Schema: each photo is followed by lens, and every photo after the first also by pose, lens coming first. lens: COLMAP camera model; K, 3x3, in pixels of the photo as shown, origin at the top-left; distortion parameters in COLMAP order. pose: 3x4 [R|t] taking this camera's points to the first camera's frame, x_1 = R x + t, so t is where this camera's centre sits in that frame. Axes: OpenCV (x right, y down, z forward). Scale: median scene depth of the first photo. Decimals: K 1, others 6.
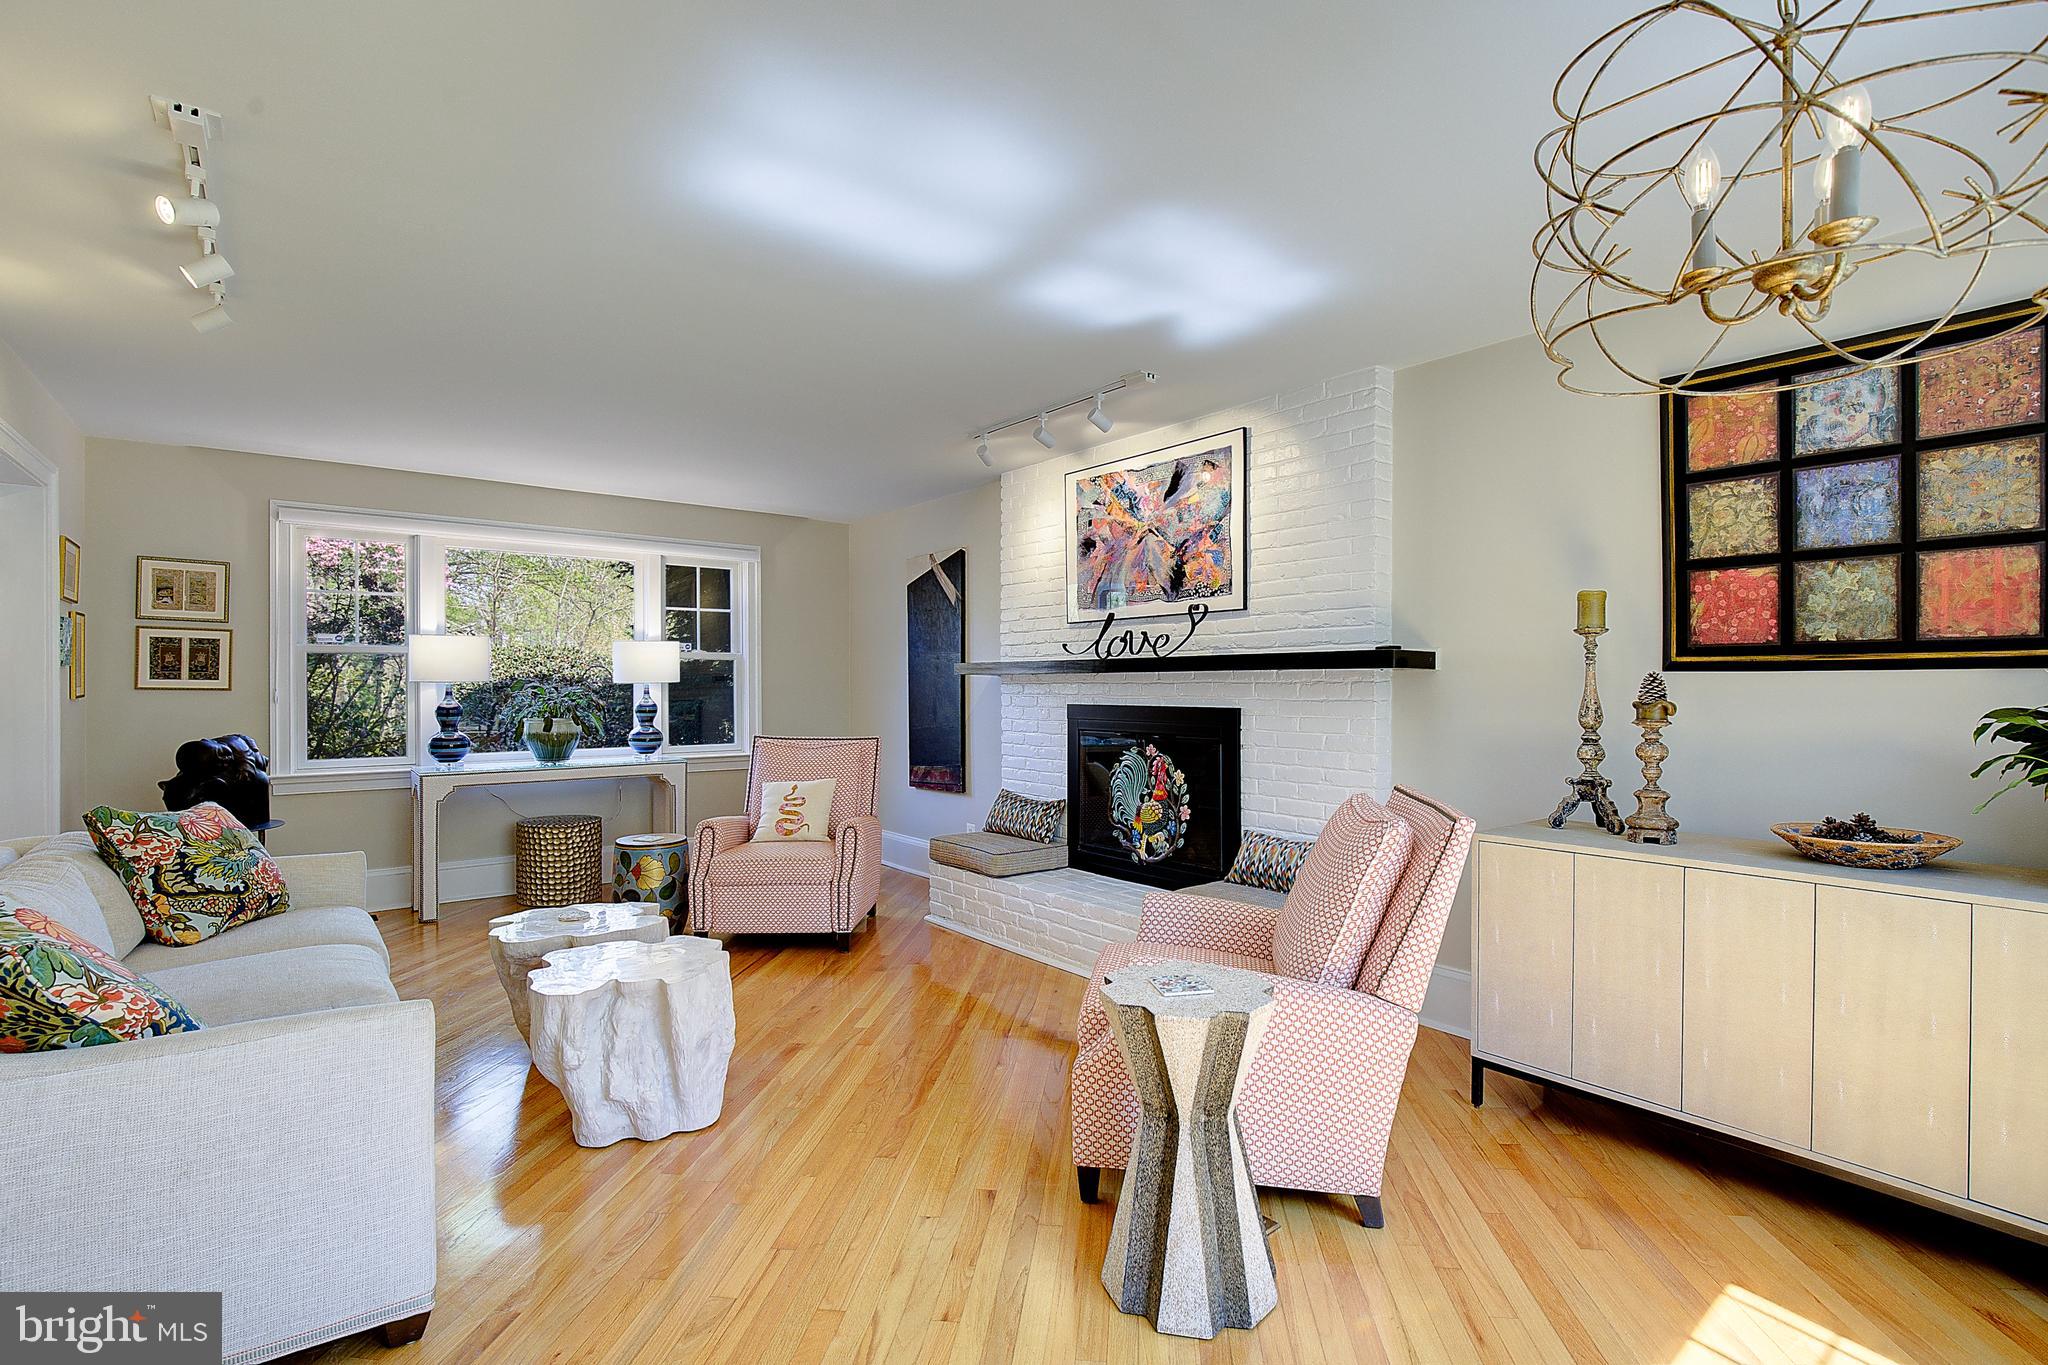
lens RADIAL K [[939.3, 0, 1045.5], [0, 939.3, 679.1], [0, 0, 1]] dist [-0.016461, 0.000119]
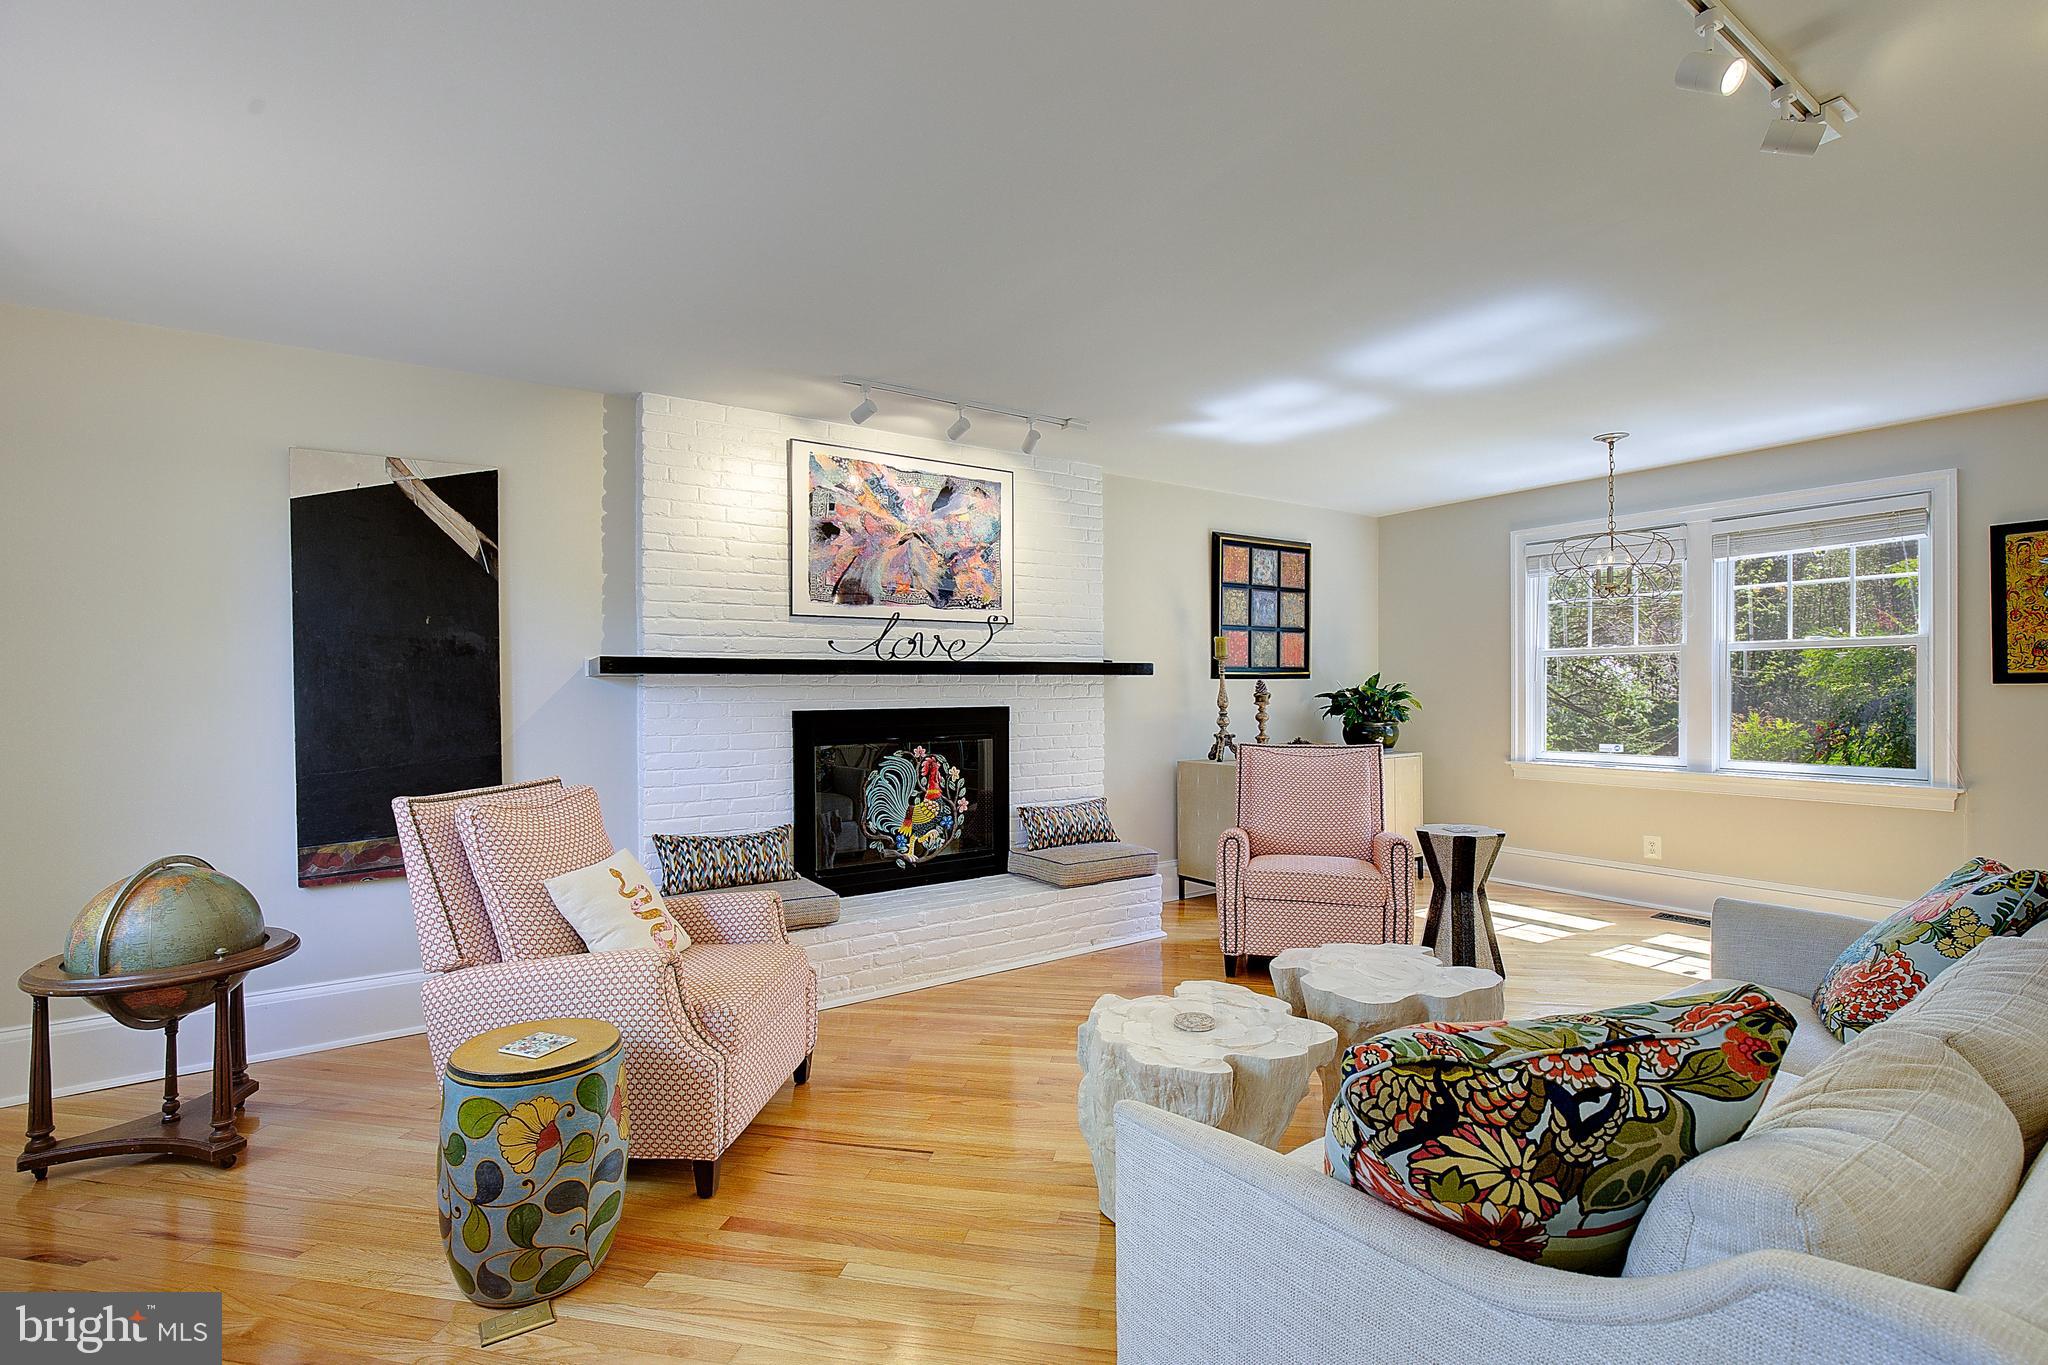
lens RADIAL K [[929.8, 0, 1031.3], [0, 929.8, 695.8], [0, 0, 1]] dist [-0.017368, 0.000001]
pose [[0.083964, -0.005844, 0.996452, -0.891581], [0.005030, 0.999973, 0.005441, 0.010394], [-0.996456, 0.004556, 0.083991, 0.806603]]
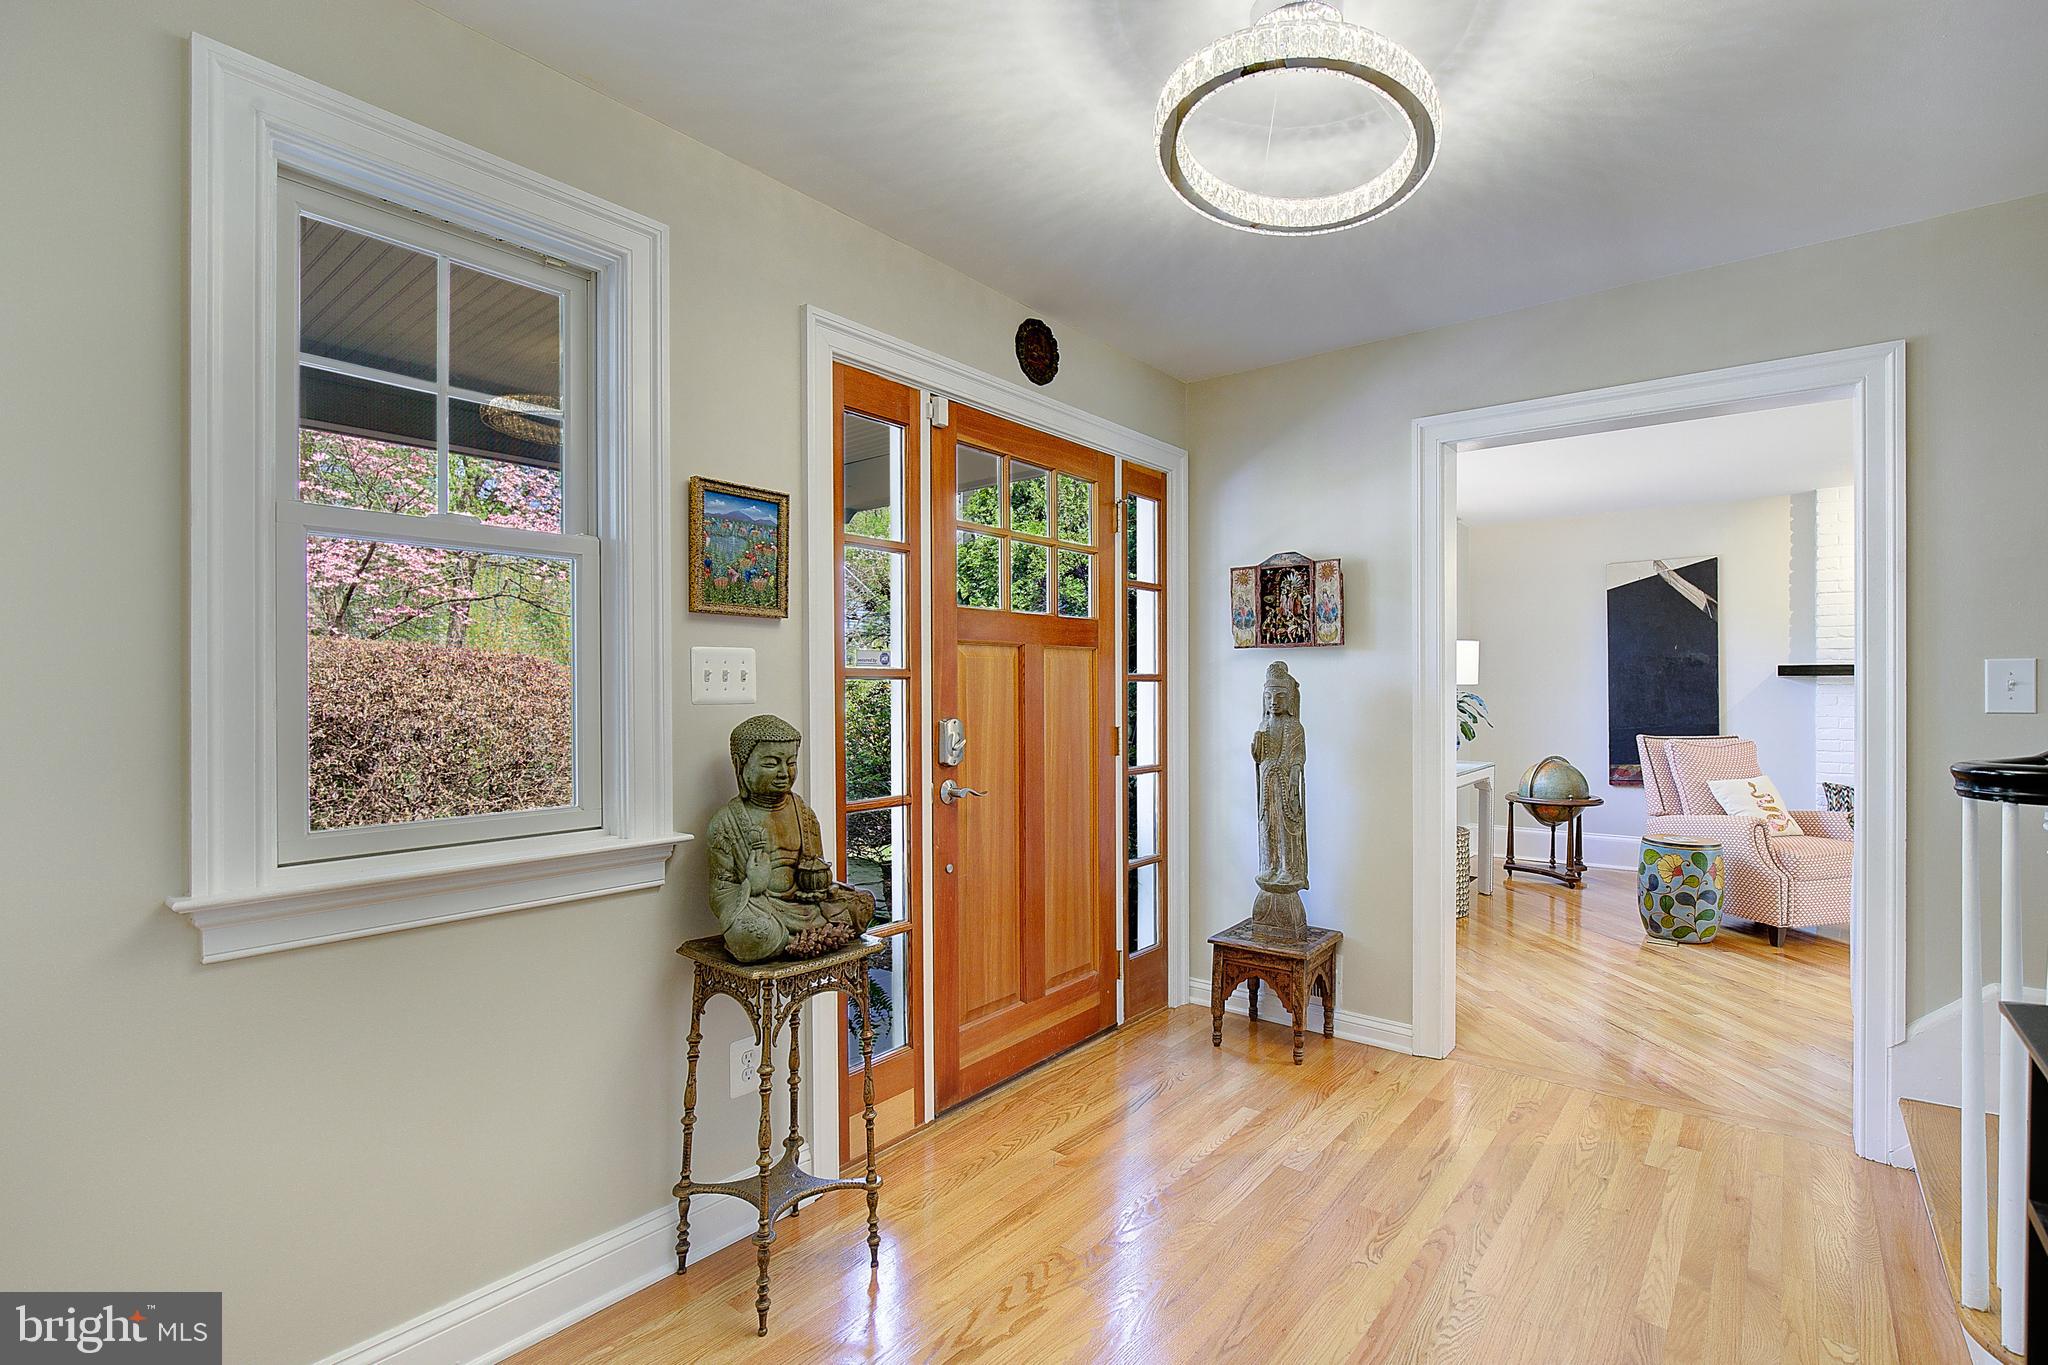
lens RADIAL K [[939.3, 0, 1045.5], [0, 939.3, 679.1], [0, 0, 1]] dist [-0.016461, 0.000119]
pose [[0.976756, 0.001921, 0.214346, -1.408445], [0.000258, 0.999949, -0.010138, 0.010562], [-0.214354, 0.009957, 0.976705, 0.189394]]
